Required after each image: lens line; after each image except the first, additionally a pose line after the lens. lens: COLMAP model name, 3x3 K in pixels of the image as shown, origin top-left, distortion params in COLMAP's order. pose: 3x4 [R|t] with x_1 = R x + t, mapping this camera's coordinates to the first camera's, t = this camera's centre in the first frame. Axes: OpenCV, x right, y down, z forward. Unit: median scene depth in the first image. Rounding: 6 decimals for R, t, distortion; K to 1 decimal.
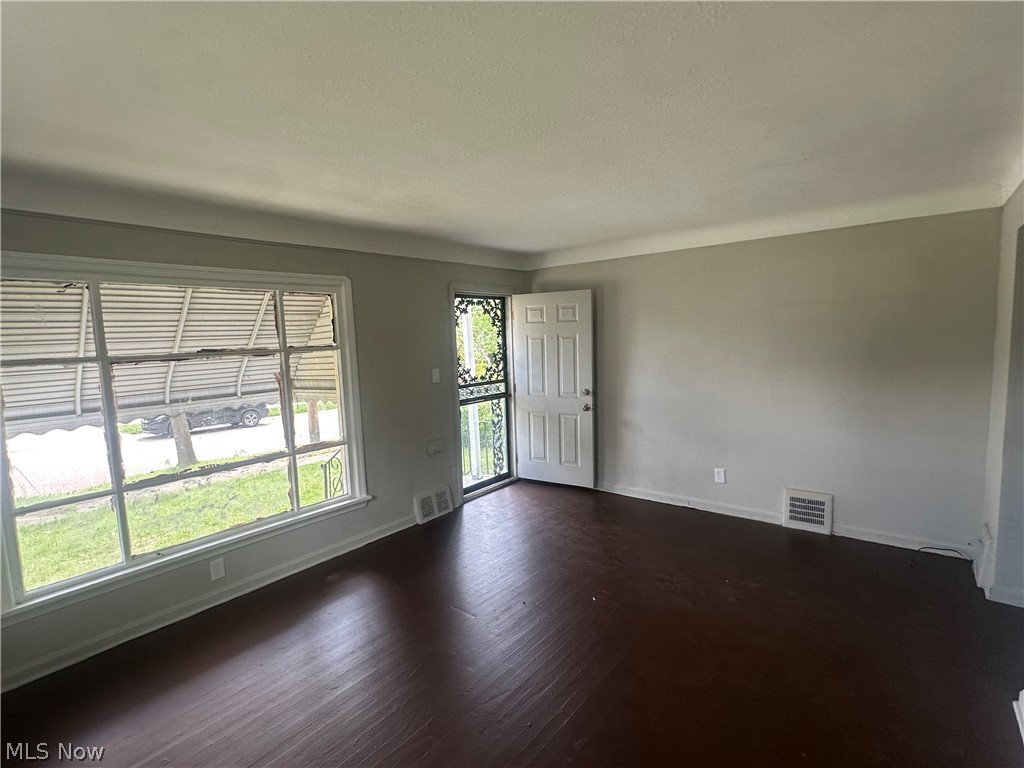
lens RADIAL K [[498.4, 0, 512.0], [0, 498.4, 384.0], [0, 0, 1]] dist [-0.002308, -0.000534]
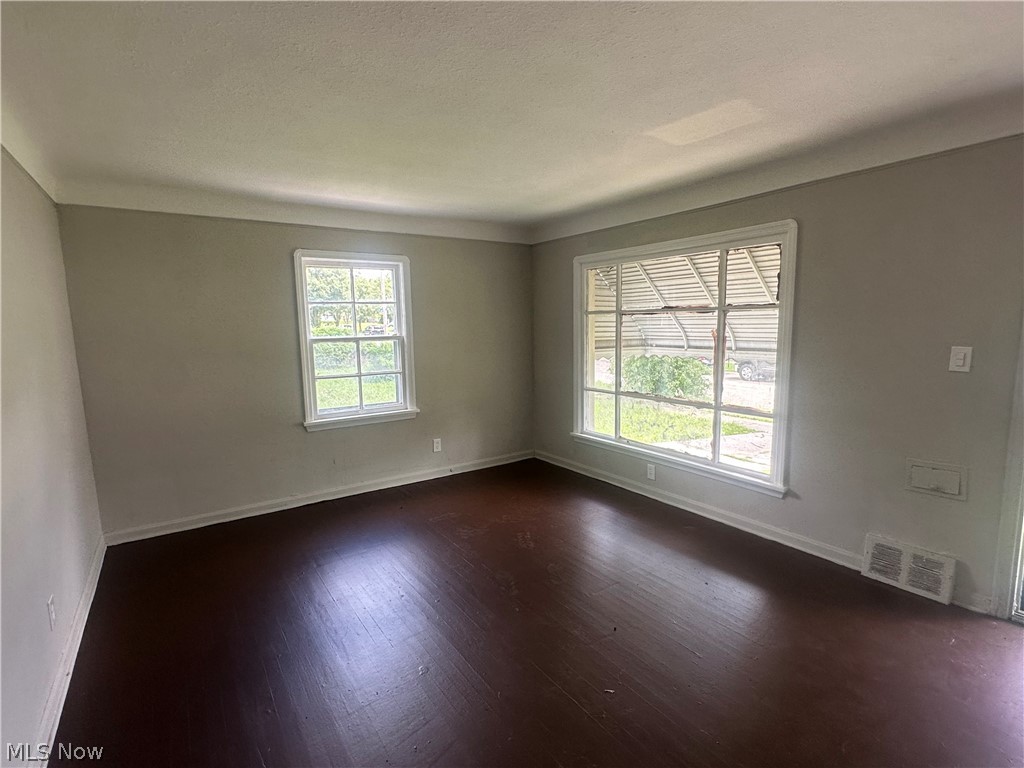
lens RADIAL K [[498.4, 0, 512.0], [0, 498.4, 384.0], [0, 0, 1]] dist [-0.002308, -0.000534]
pose [[-0.273316, 0.176617, -0.945571, 0.661824], [-0.054946, 0.978528, 0.198655, -0.094874], [0.960354, 0.106250, -0.257743, 0.861070]]
